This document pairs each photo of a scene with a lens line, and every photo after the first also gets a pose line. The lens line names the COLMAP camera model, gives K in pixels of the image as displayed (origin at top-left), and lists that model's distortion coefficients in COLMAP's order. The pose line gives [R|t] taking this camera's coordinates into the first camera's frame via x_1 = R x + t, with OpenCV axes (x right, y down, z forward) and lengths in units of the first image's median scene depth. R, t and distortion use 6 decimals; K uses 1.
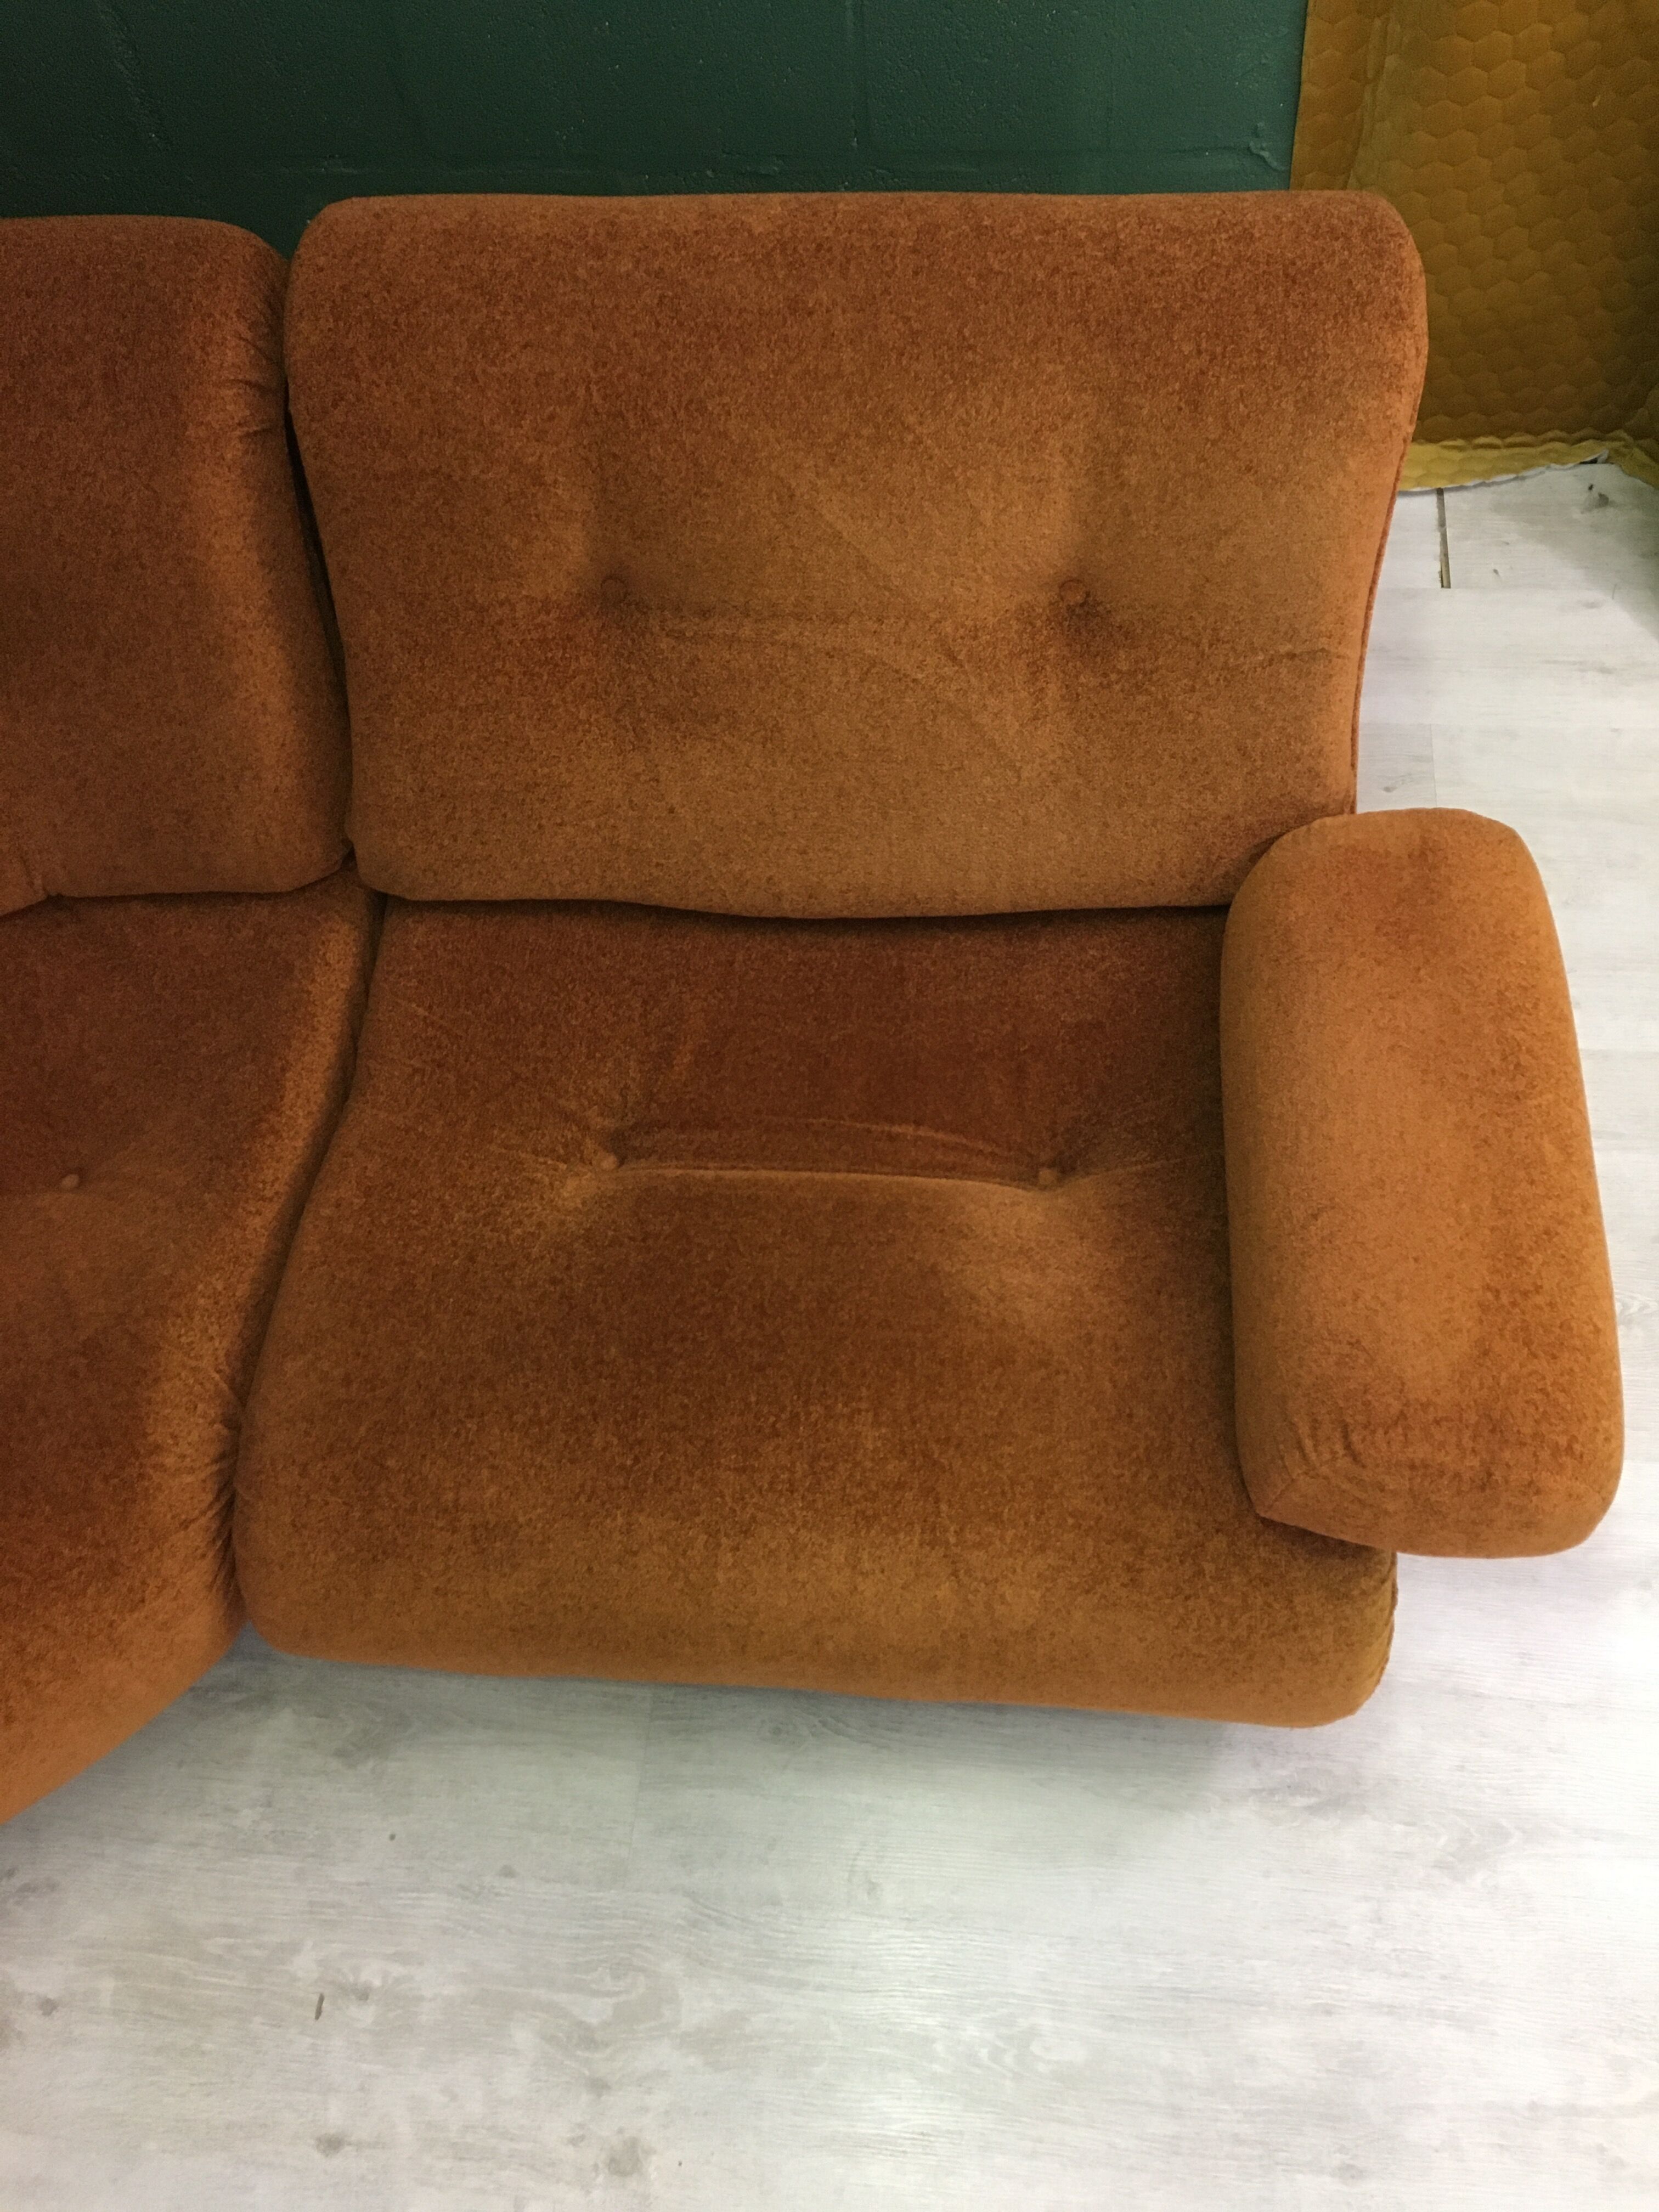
lens RADIAL K [[1874.8, 0, 831.1], [0, 1874.8, 1101.3], [0, 0, 1]] dist [0.086460, -0.116946]
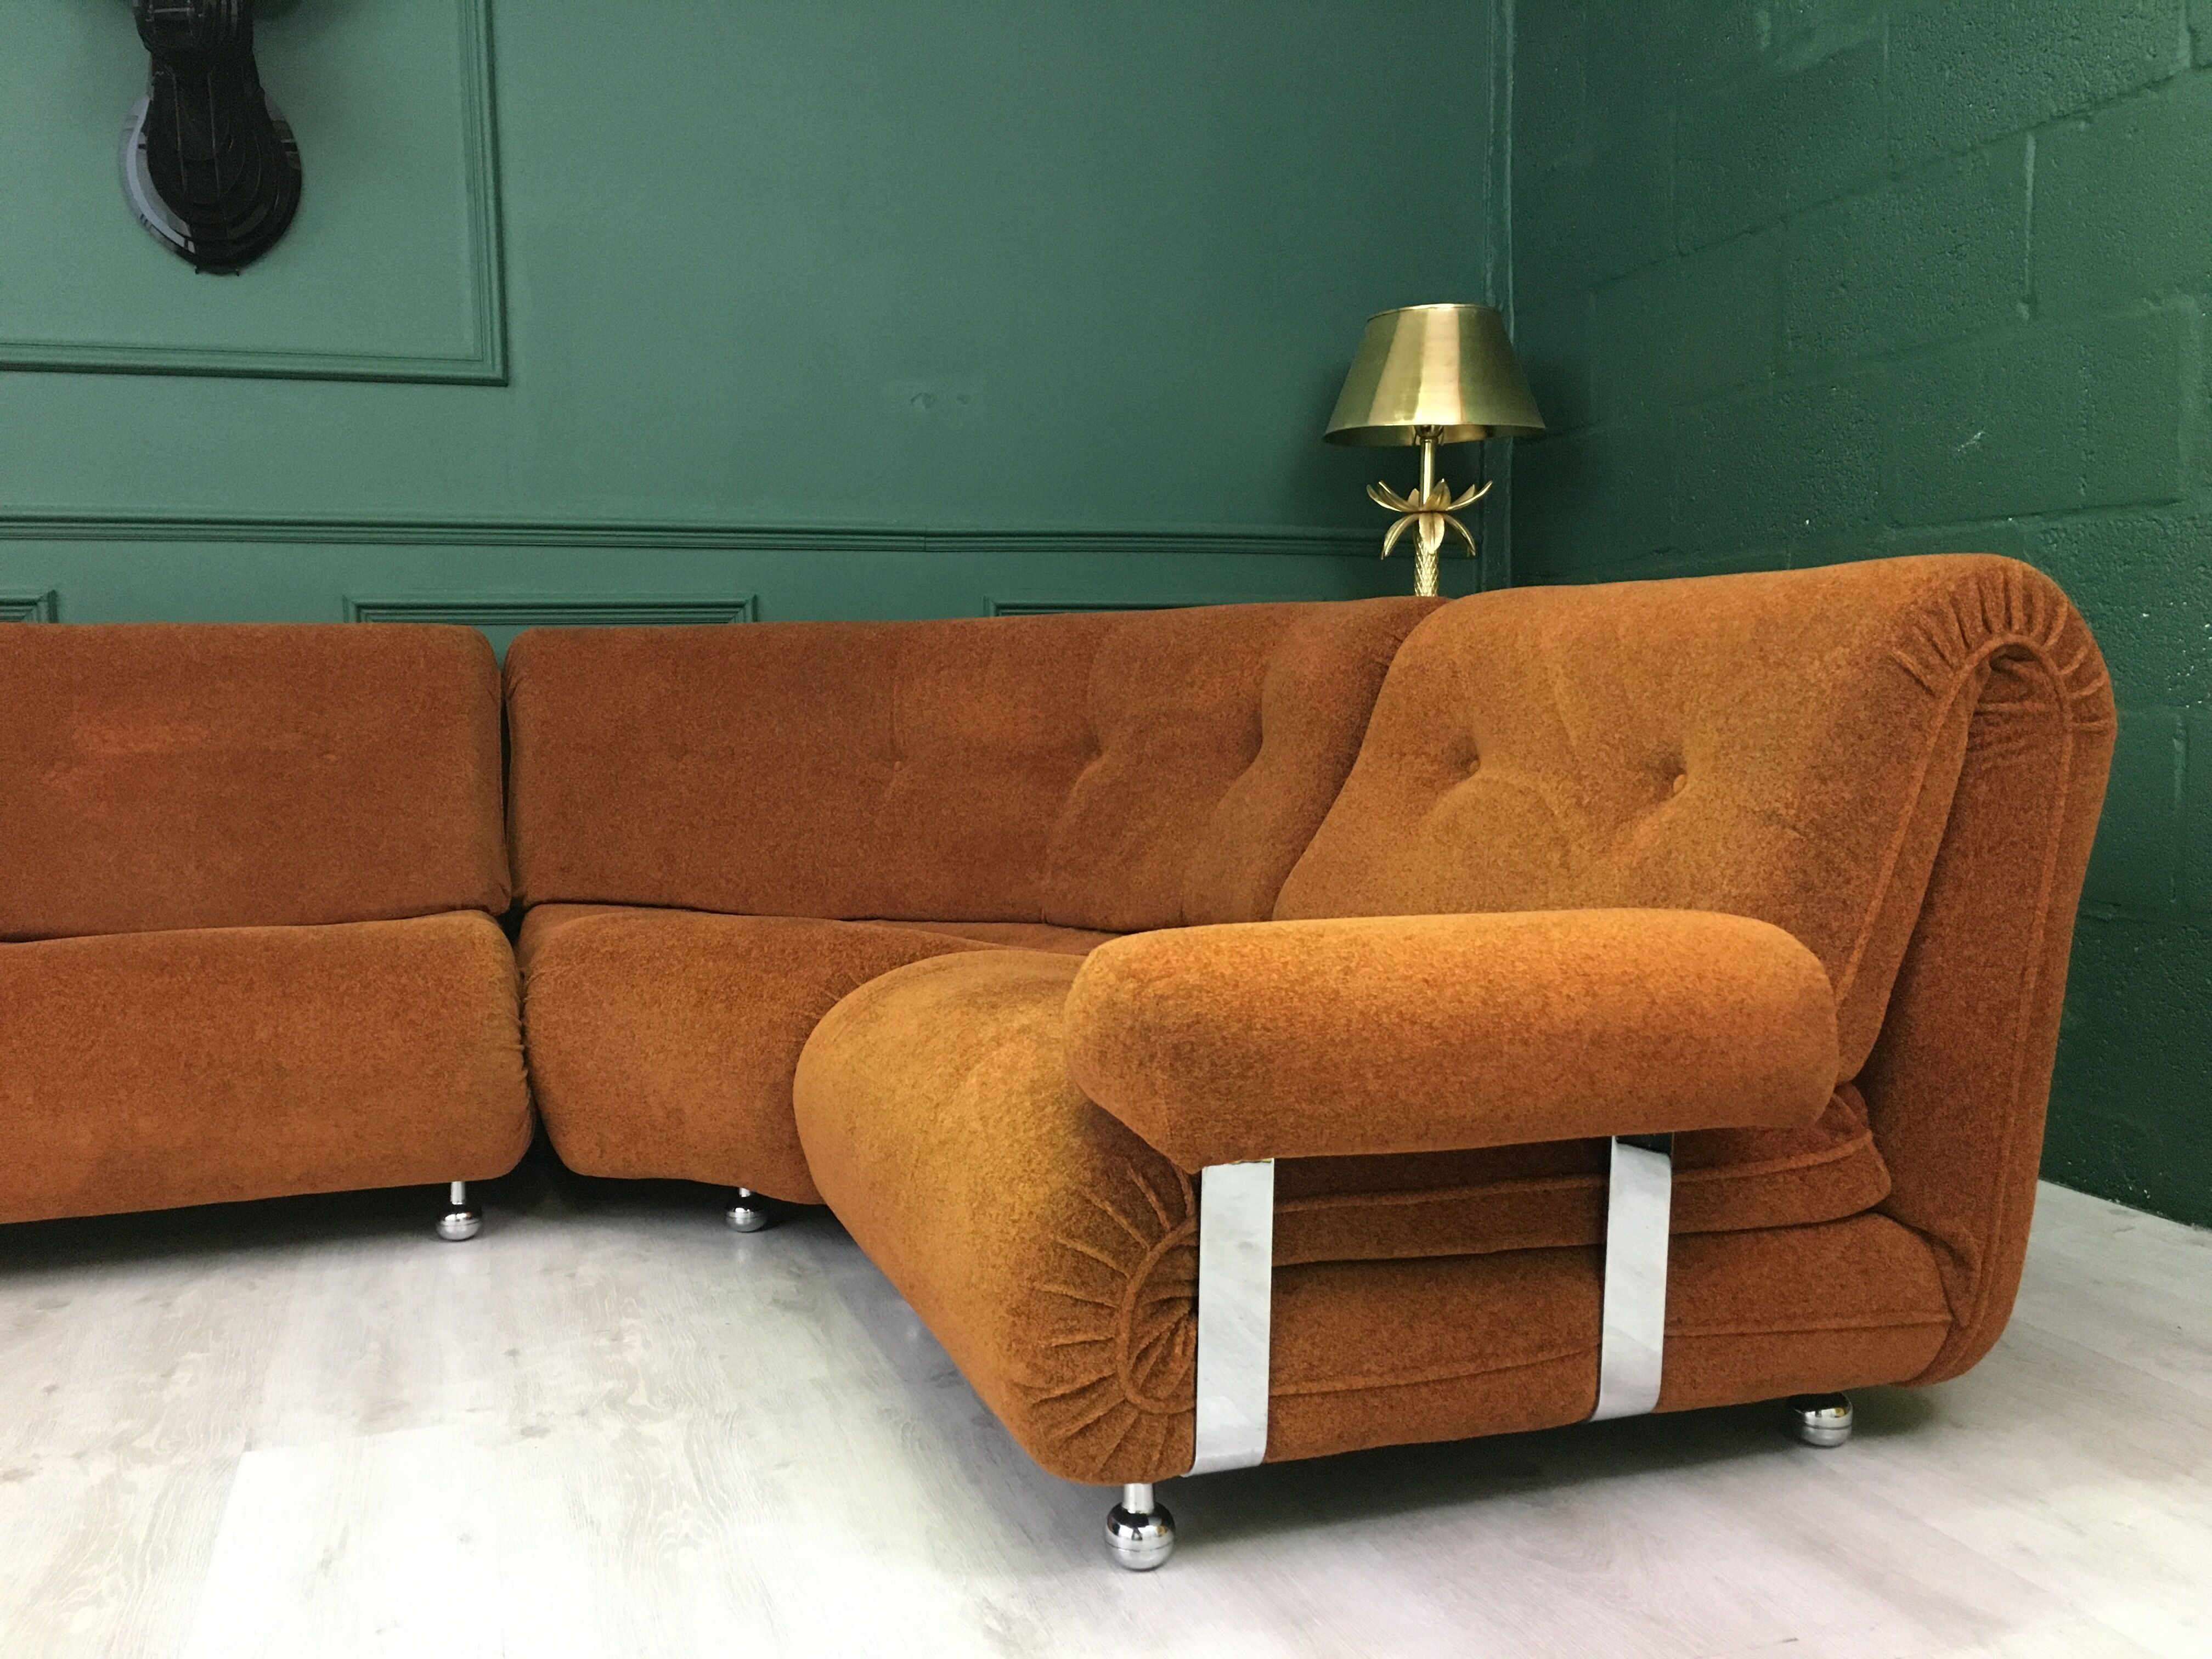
lens RADIAL K [[1874.8, 0, 1099.8], [0, 1874.8, 835.2], [0, 0, 1]] dist [0.086460, -0.116946]
pose [[0.418582, 0.132668, -0.898436, 1.067482], [-0.772087, 0.572878, -0.275122, 0.374784], [0.478194, 0.808832, 0.342228, 0.423265]]
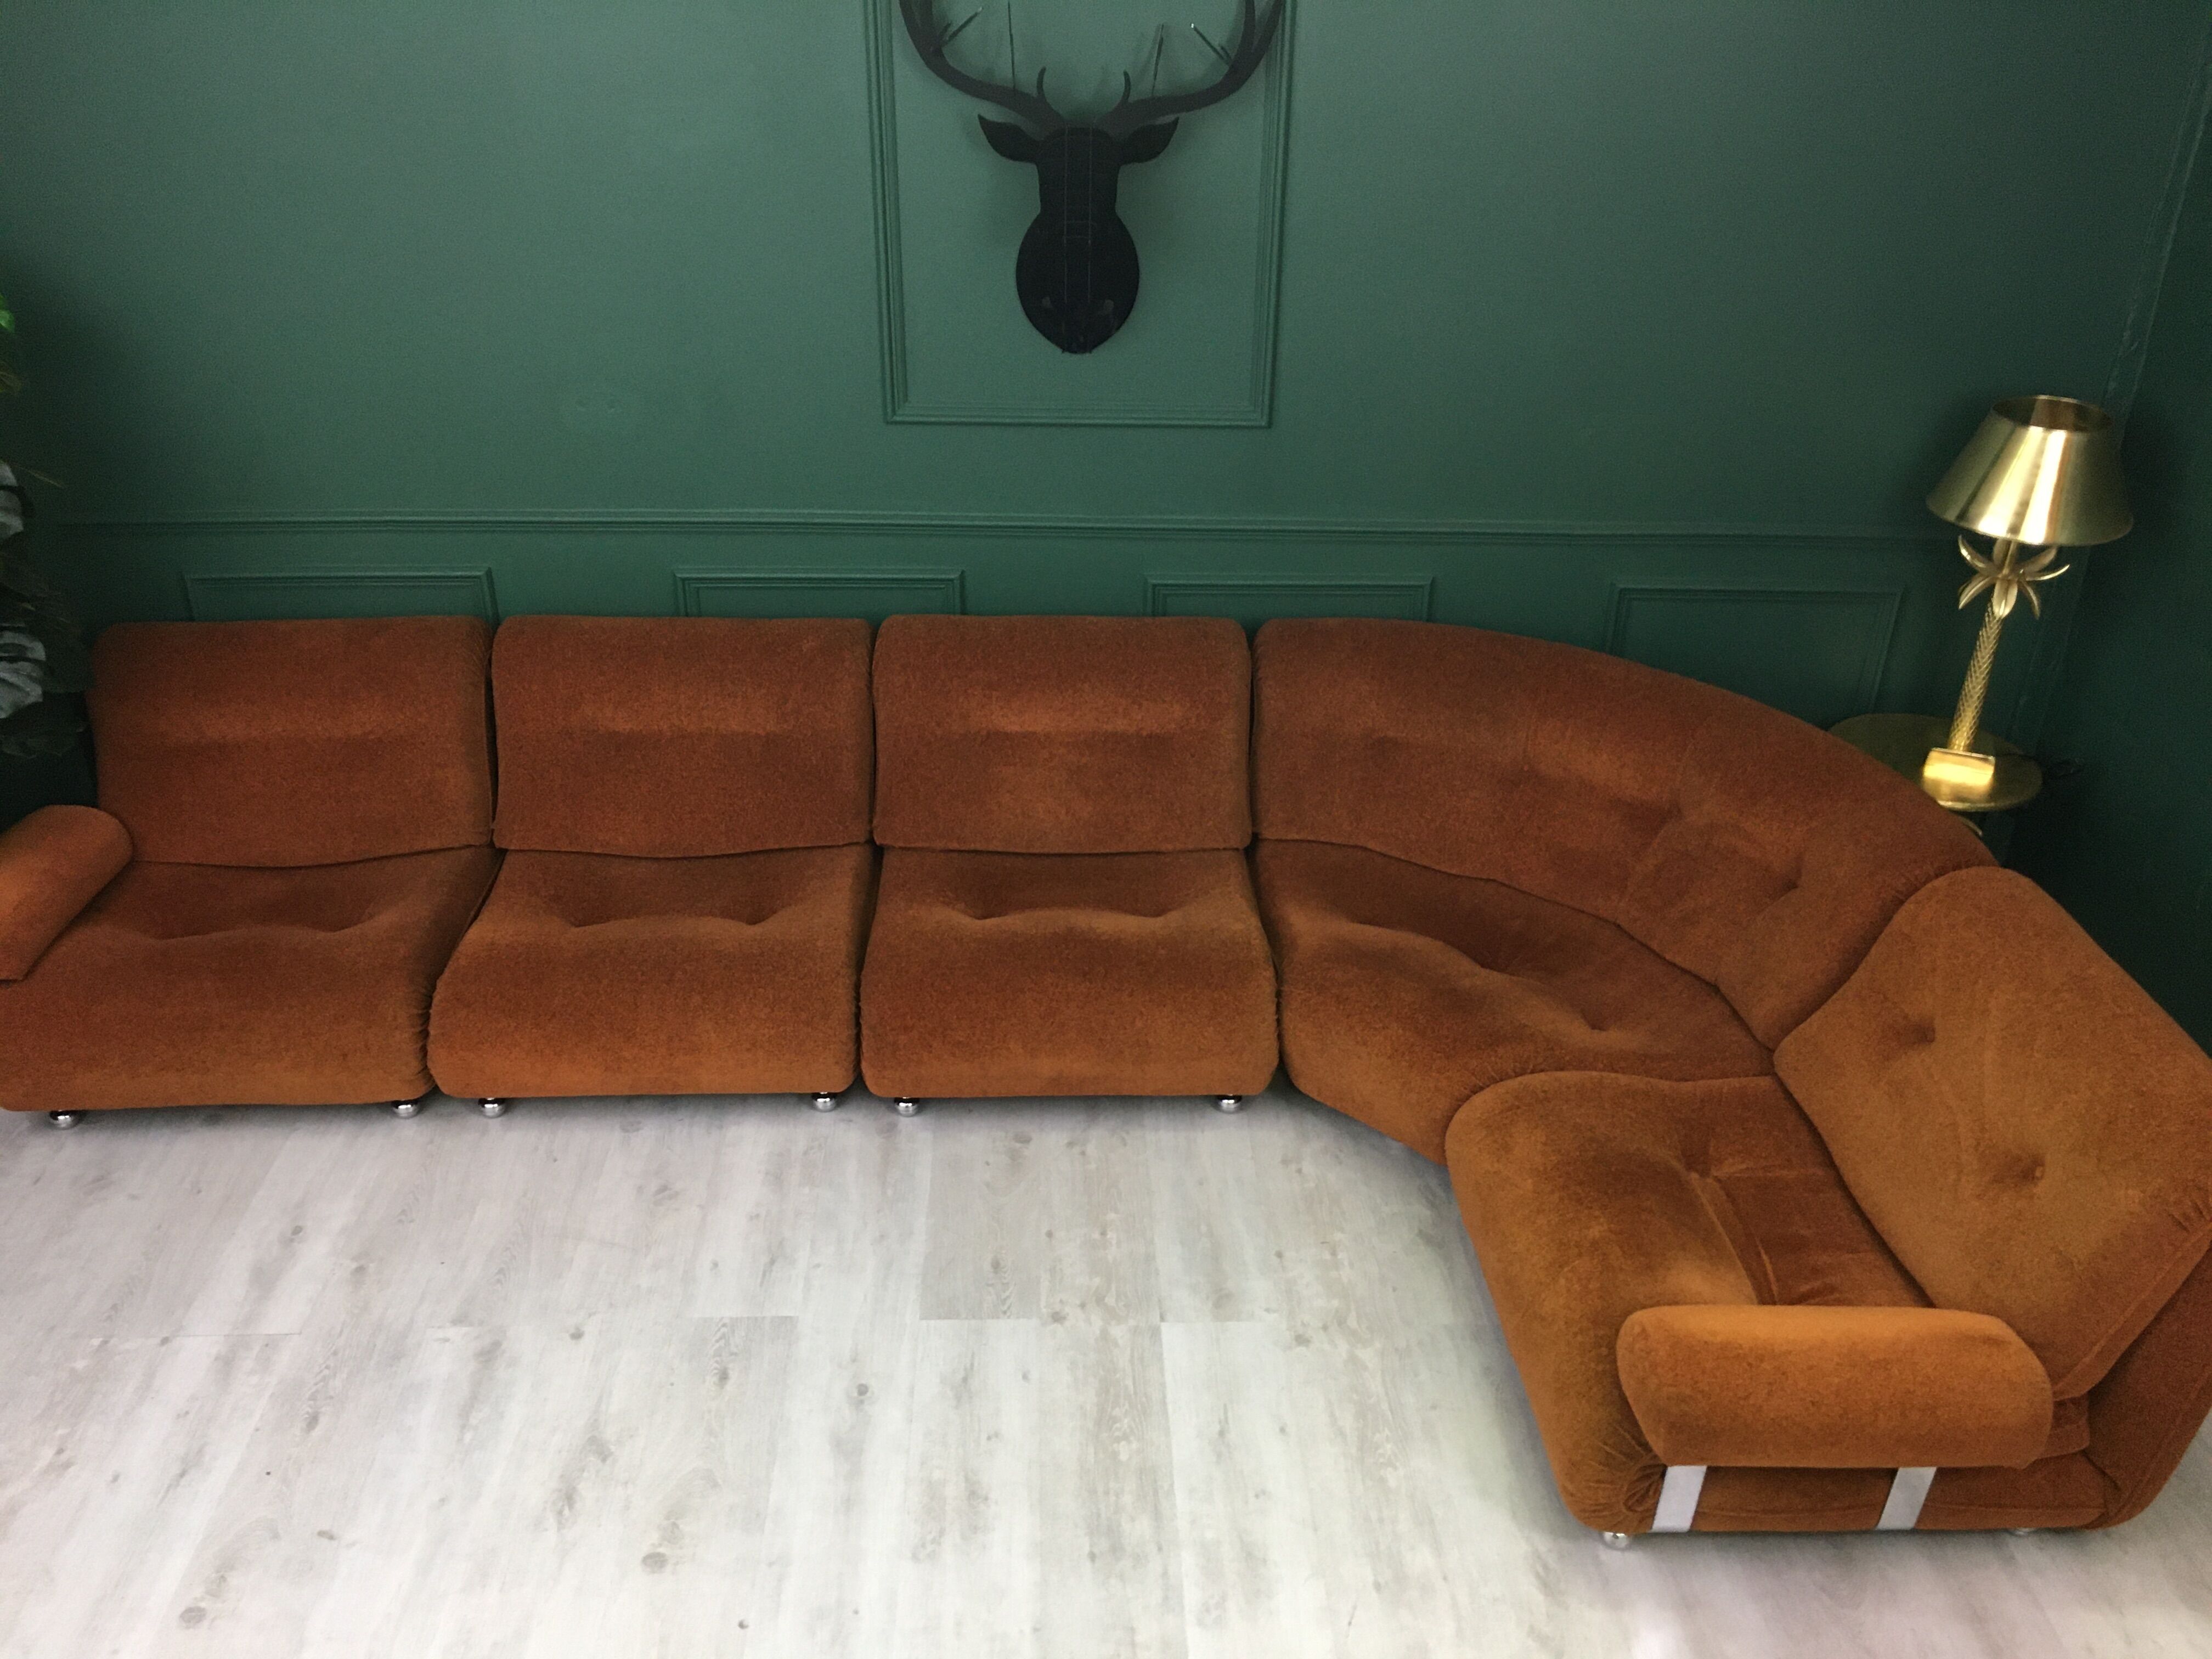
lens RADIAL K [[1874.8, 0, 1098.3], [0, 1874.8, 828.3], [0, 0, 1]] dist [0.086460, -0.116946]
pose [[0.138814, 0.524602, -0.839955, 1.457197], [-0.846835, 0.502603, 0.173955, 0.035721], [0.513421, 0.687156, 0.514020, -0.763675]]
